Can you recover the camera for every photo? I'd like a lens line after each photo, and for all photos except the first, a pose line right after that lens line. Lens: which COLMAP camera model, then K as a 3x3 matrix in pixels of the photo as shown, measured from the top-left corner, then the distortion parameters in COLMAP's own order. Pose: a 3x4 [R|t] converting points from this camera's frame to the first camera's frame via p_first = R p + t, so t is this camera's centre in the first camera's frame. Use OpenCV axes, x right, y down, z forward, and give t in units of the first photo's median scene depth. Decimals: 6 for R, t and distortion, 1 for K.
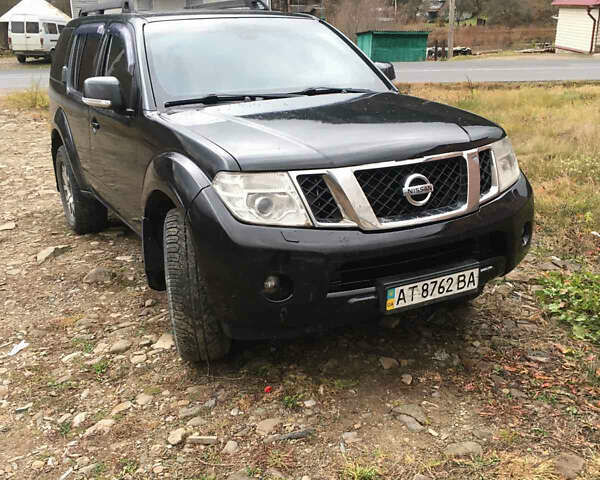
lens RADIAL K [[710.0, 0, 300.0], [0, 710.0, 240.0], [0, 0, 1]] dist [0.045777, -0.052131]
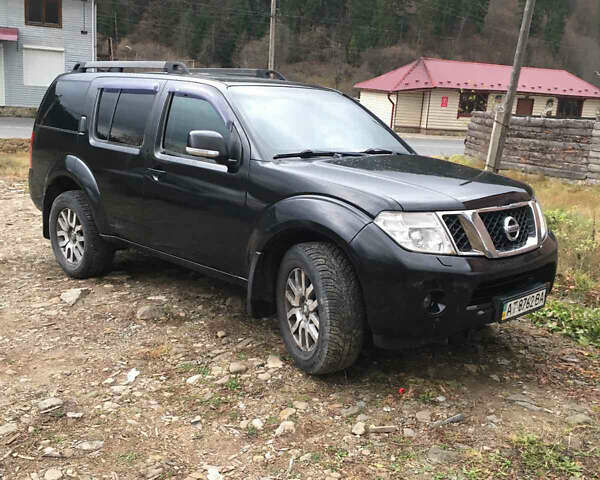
lens RADIAL K [[710.0, 0, 300.0], [0, 710.0, 240.0], [0, 0, 1]] dist [0.045777, -0.052131]
pose [[0.953259, 0.011059, 0.301951, -0.611449], [0.016302, 0.995992, -0.087943, 0.060575], [-0.301714, 0.088755, 0.949258, -0.133076]]
